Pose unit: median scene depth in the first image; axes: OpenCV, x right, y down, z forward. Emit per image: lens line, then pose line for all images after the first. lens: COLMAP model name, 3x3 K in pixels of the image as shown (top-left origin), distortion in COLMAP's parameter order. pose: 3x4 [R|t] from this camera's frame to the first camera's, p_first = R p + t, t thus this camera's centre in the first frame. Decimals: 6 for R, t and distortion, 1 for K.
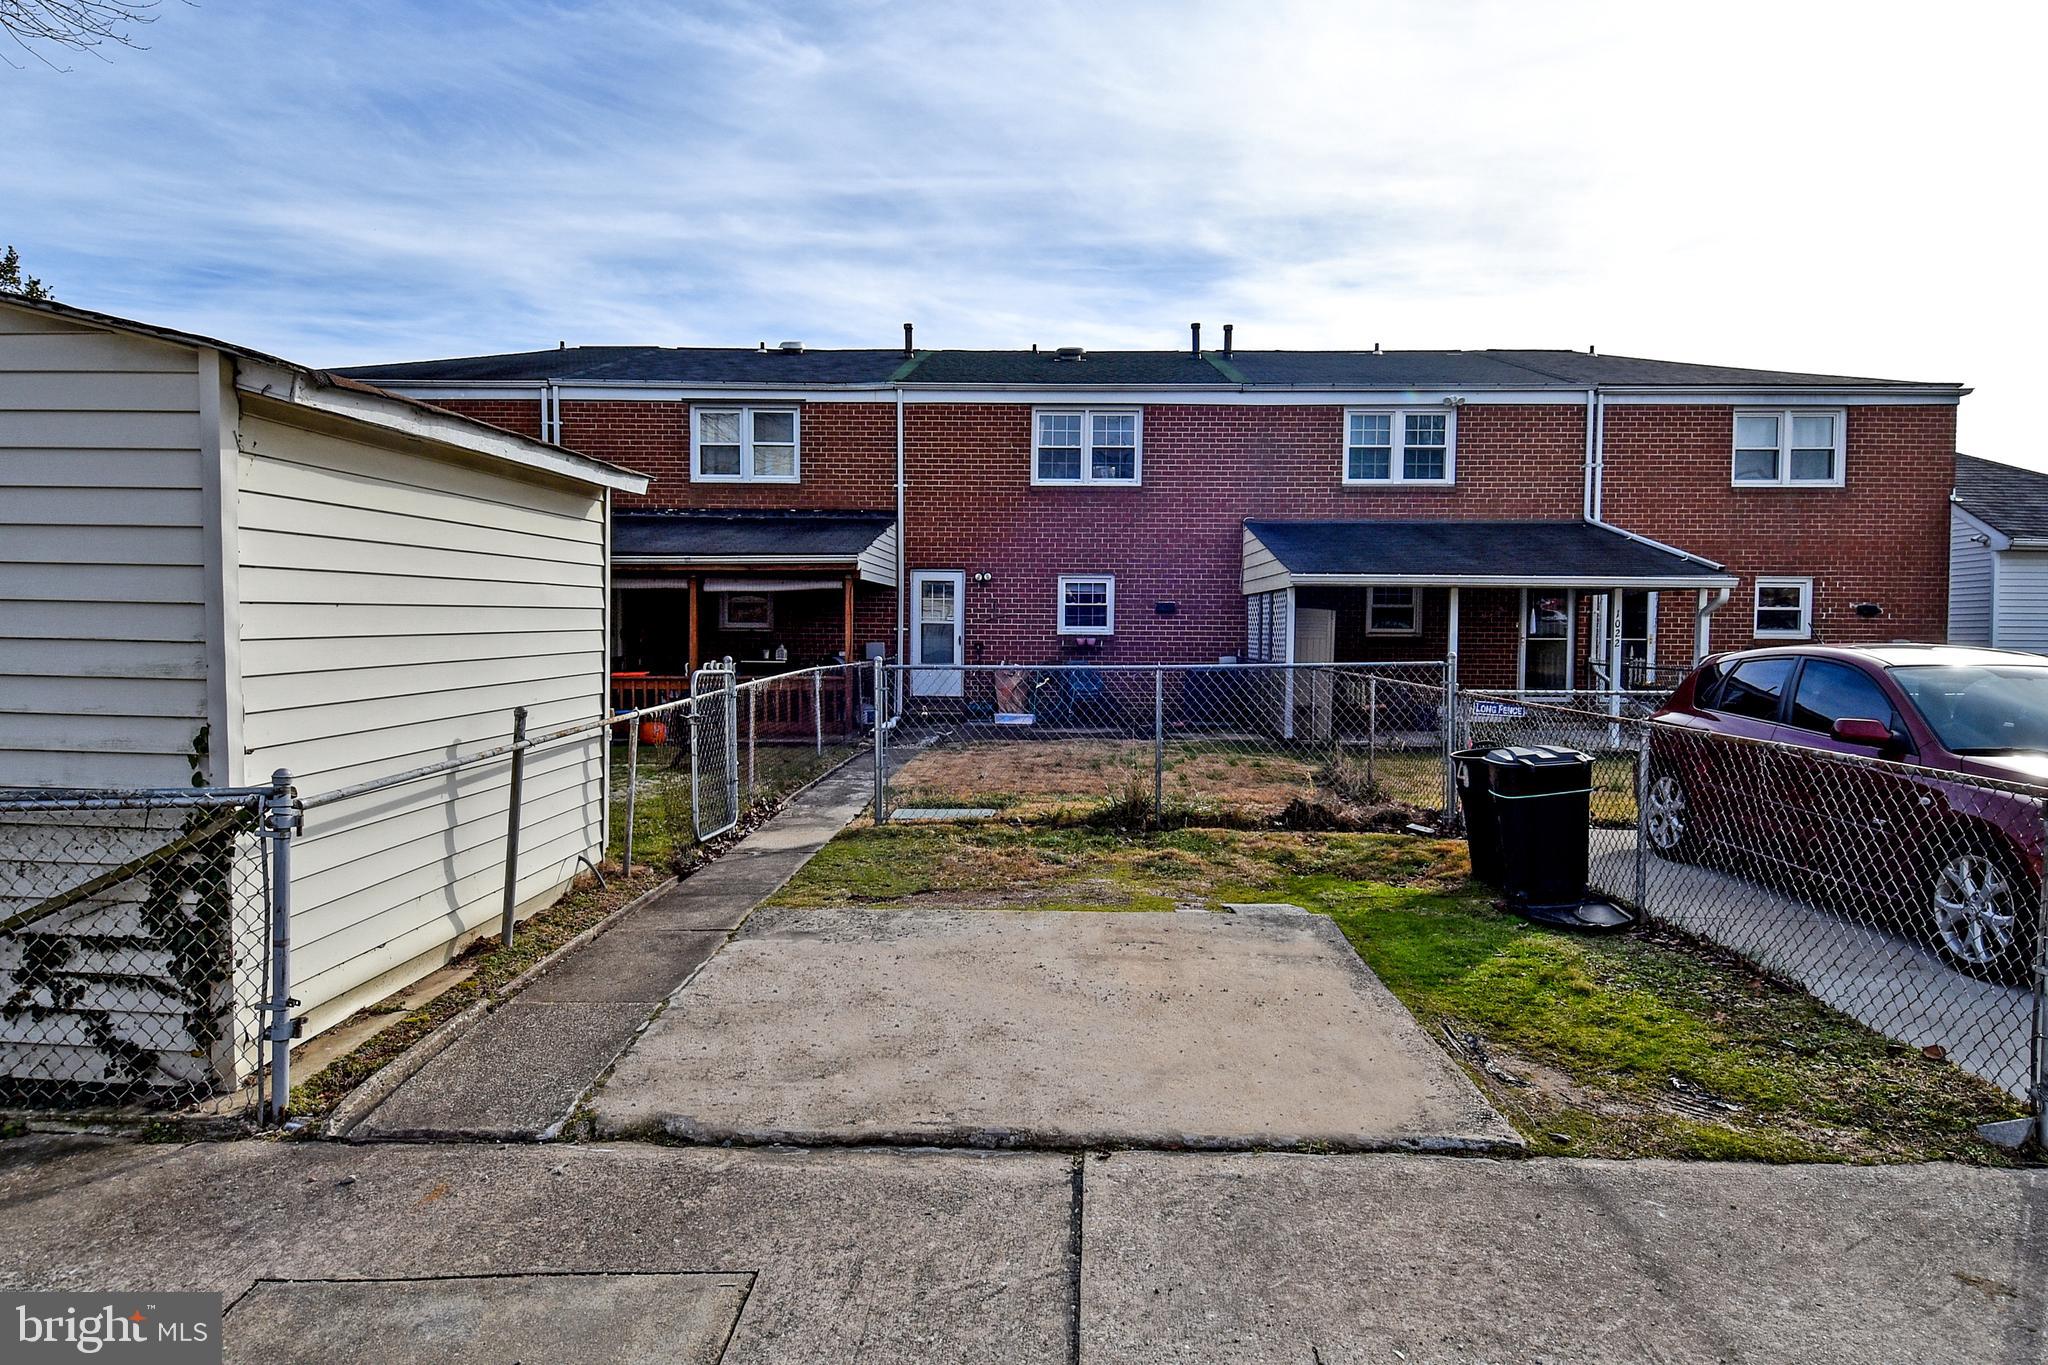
lens RADIAL K [[1075.0, 0, 1031.6], [0, 1075.0, 682.8], [0, 0, 1]] dist [0.044030, -0.061133]
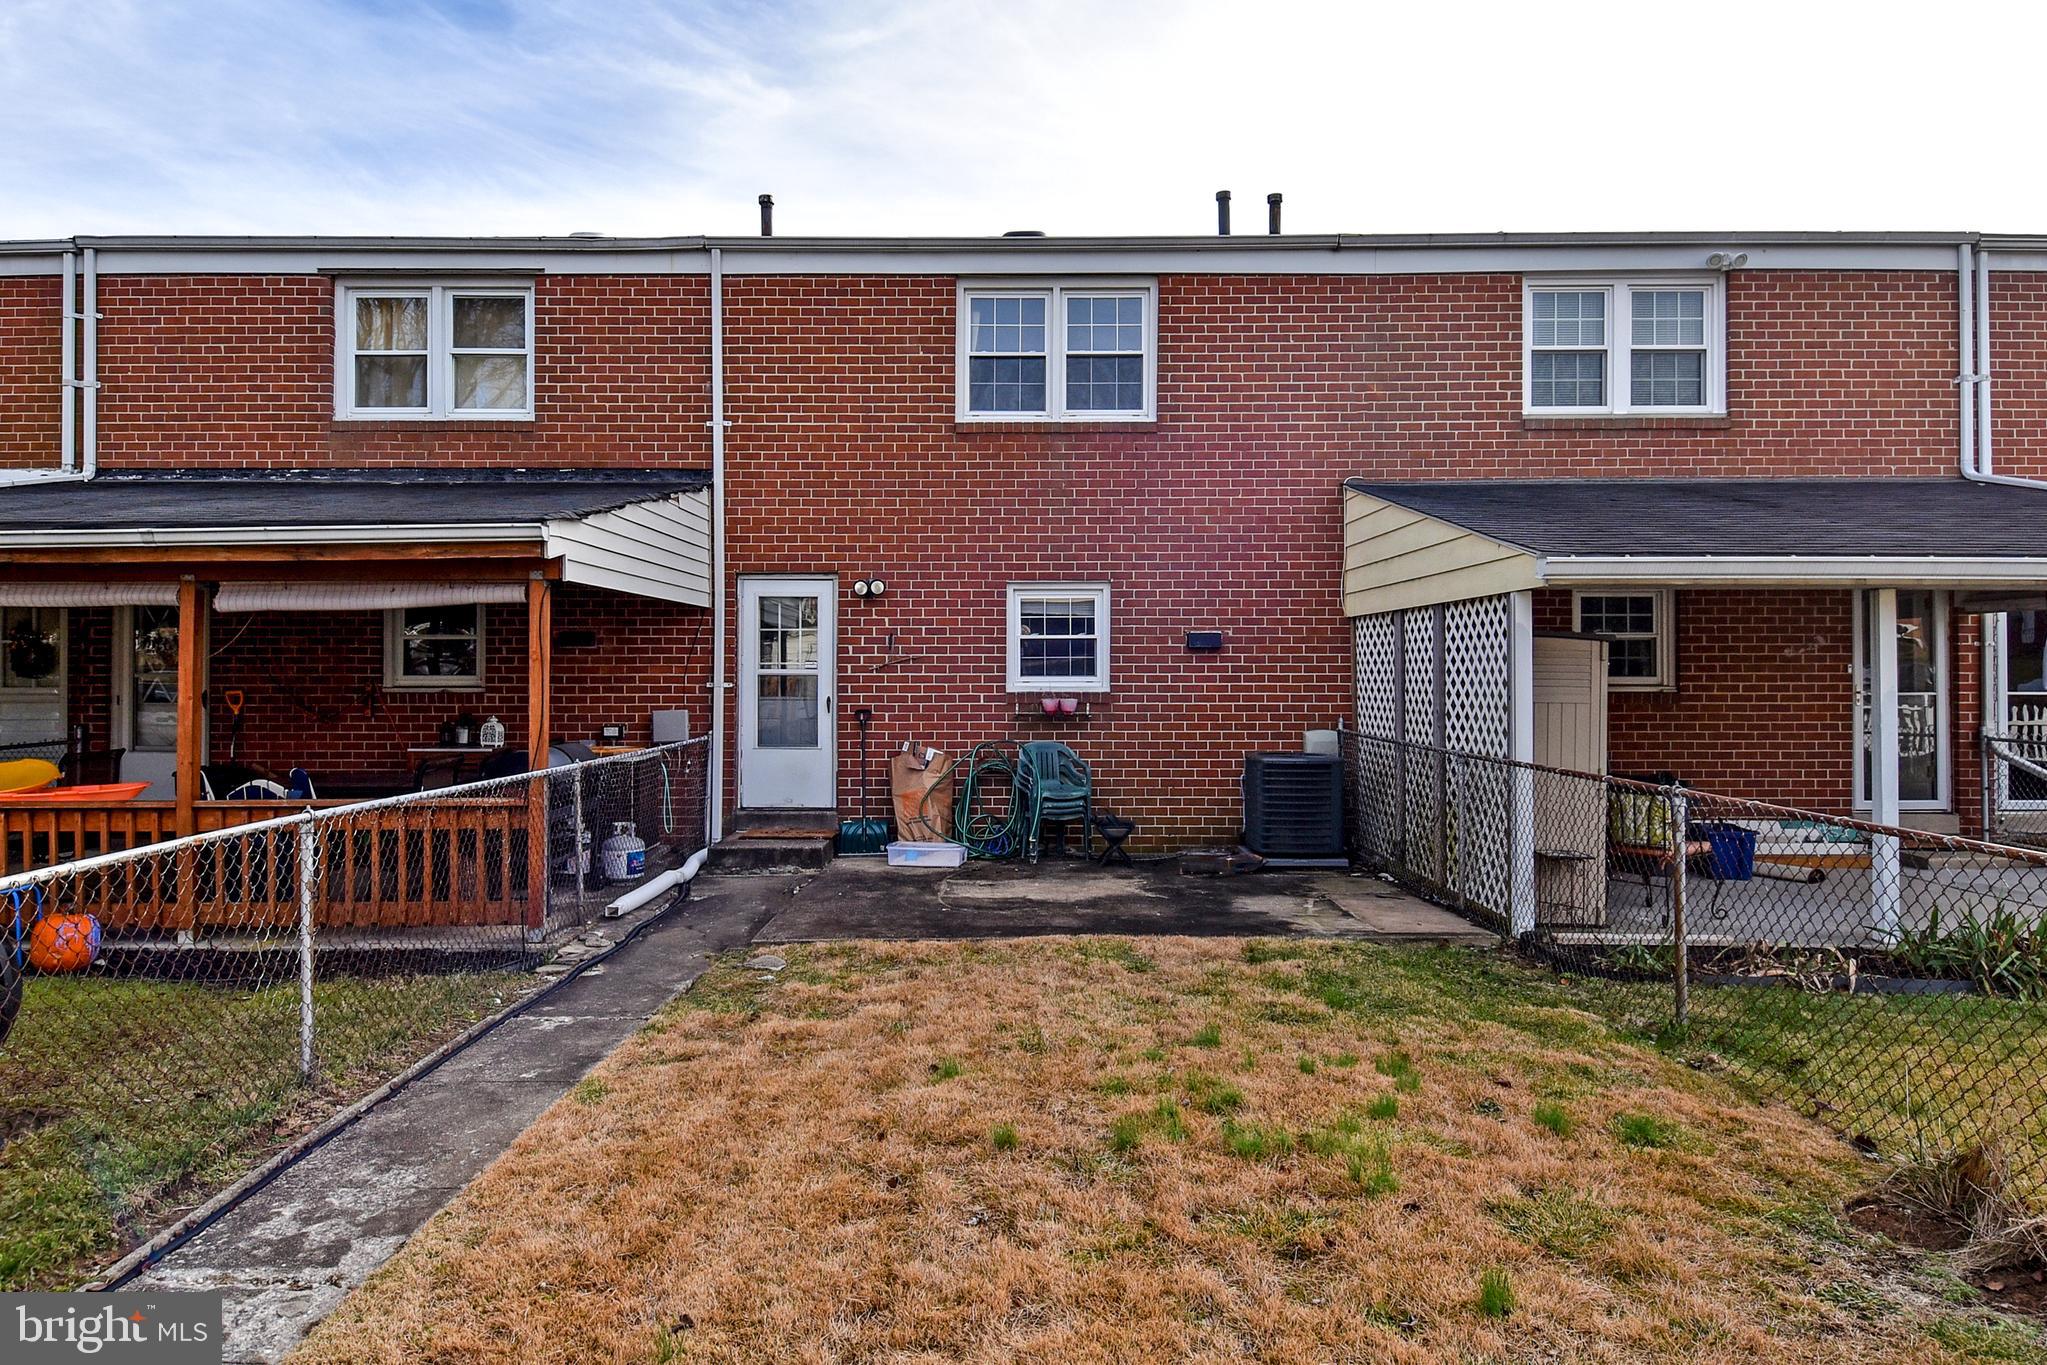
lens RADIAL K [[1074.5, 0, 1031.1], [0, 1074.5, 682.8], [0, 0, 1]] dist [0.044030, -0.061133]
pose [[0.999753, -0.008465, 0.020562, 0.025203], [0.009314, 0.999094, -0.041528, -0.026921], [-0.020192, 0.041710, 0.998926, 0.453378]]
